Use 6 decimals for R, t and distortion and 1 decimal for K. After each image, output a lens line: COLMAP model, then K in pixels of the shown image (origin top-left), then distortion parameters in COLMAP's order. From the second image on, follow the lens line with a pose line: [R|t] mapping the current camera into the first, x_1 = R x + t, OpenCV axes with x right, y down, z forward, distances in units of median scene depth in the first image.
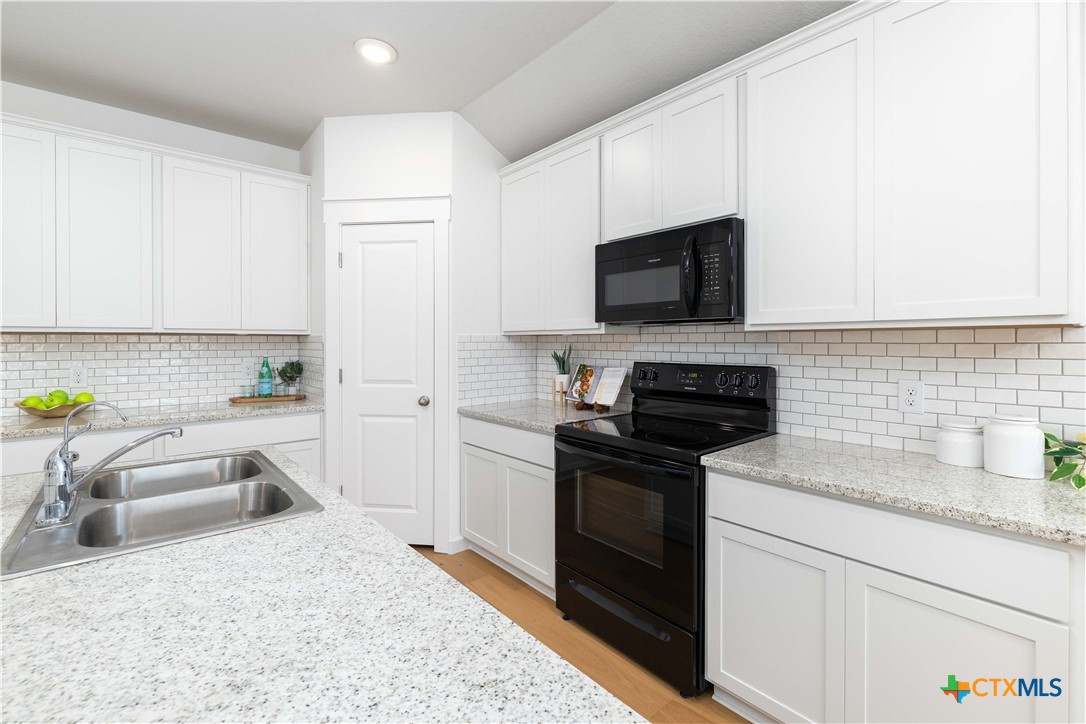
lens RADIAL K [[478.6, 0, 541.7], [0, 478.6, 343.8], [0, 0, 1]] dist [-0.001069, 0.000053]
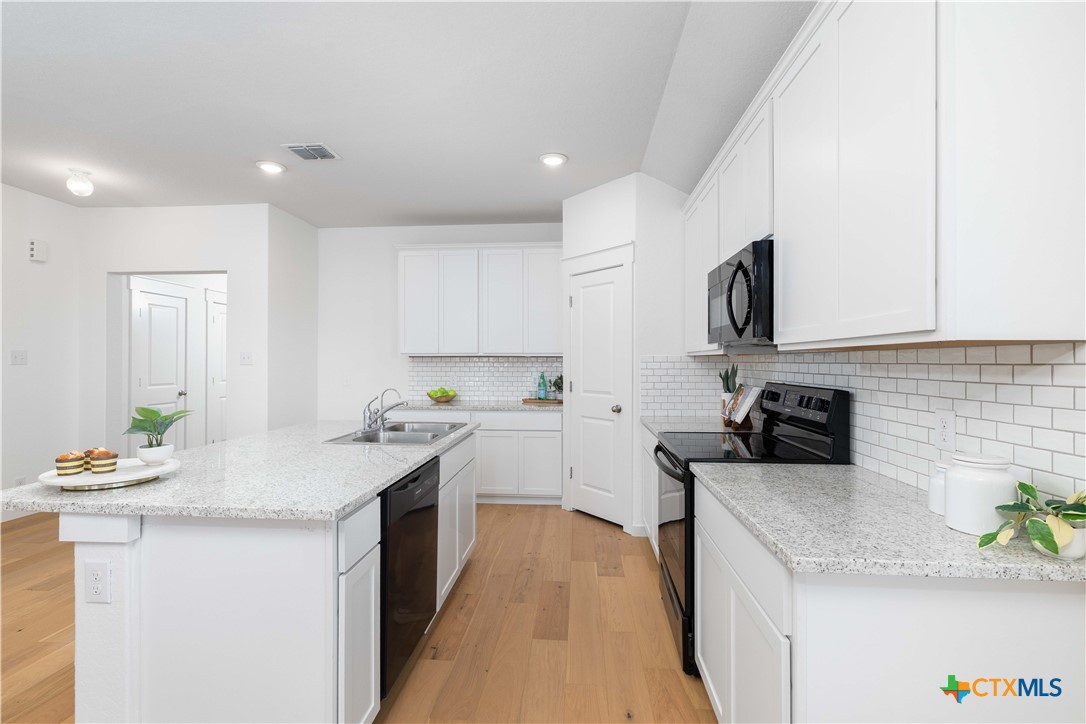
lens RADIAL K [[485.4, 0, 543.0], [0, 485.4, 362.0], [0, 0, 1]] dist [-0.000643, -0.000039]
pose [[0.705737, 0.001934, -0.708471, 0.565213], [-0.004173, 0.999990, -0.001427, -0.000466], [0.708462, 0.003964, 0.705738, -0.039500]]
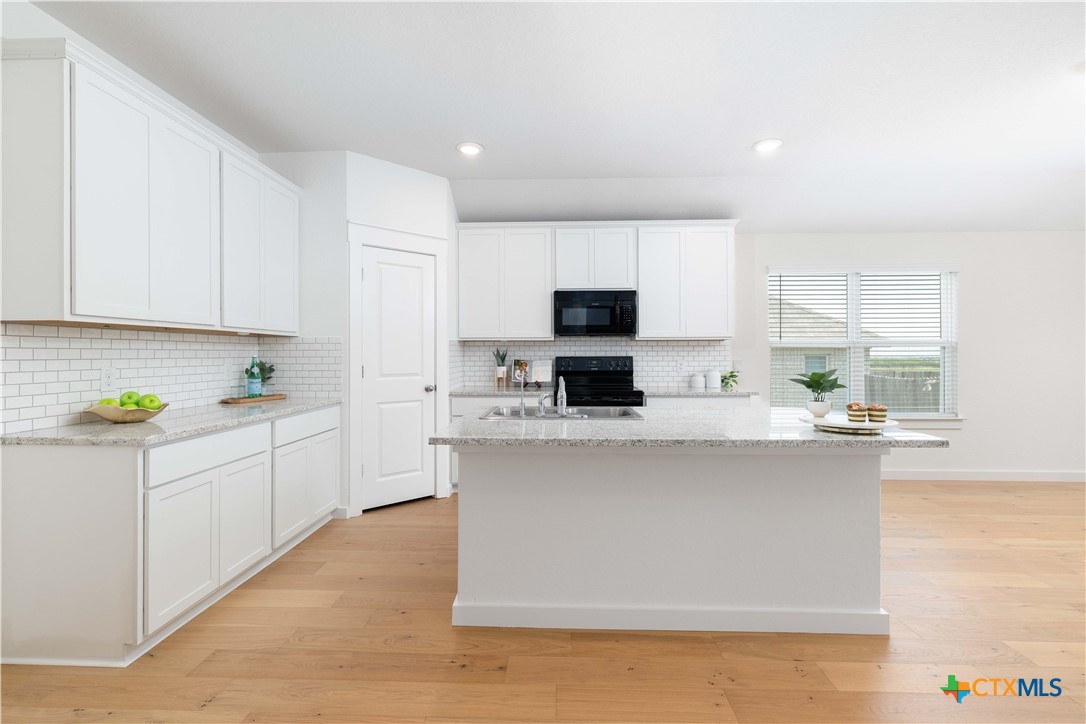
lens RADIAL K [[470.4, 0, 543.3], [0, 470.4, 354.8], [0, 0, 1]] dist [-0.000132, 0.000022]
pose [[0.678241, -0.001889, 0.734837, -1.086109], [0.003676, 0.999993, -0.000822, 0.031102], [-0.734830, 0.003259, 0.678243, -0.140449]]
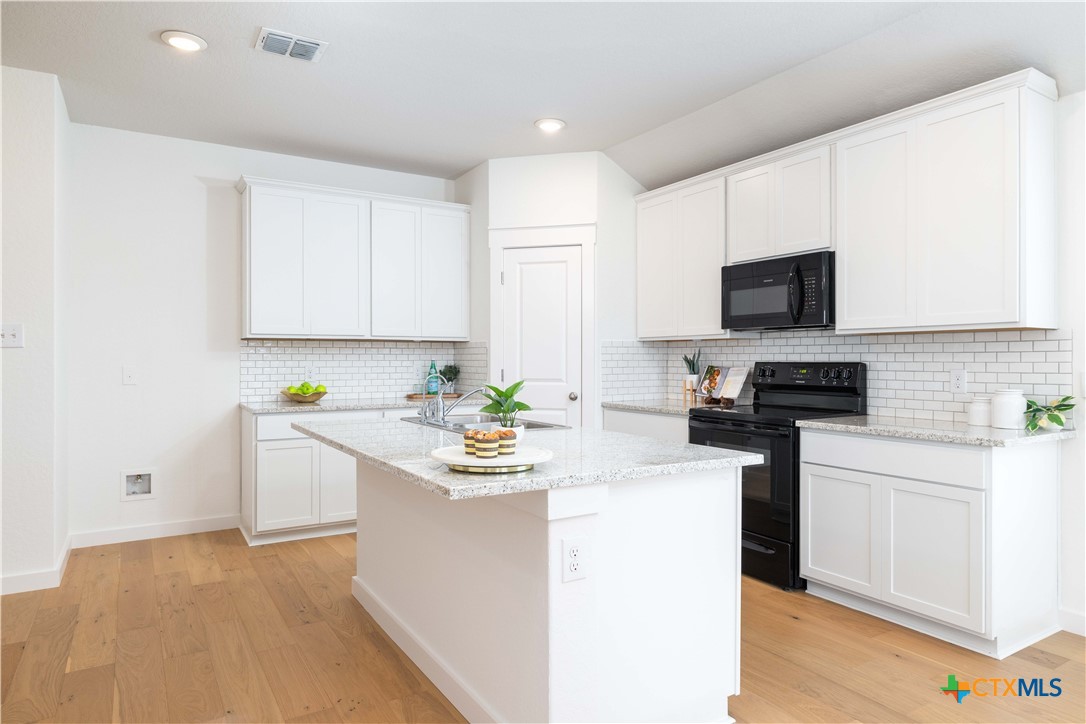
lens RADIAL K [[660.2, 0, 544.9], [0, 660.2, 356.9], [0, 0, 1]] dist [0.003969, 0.000138]
pose [[0.988047, 0.000967, -0.154150, -0.068600], [-0.001961, 0.999978, -0.006294, 0.035329], [0.154140, 0.006521, 0.988027, -0.682982]]
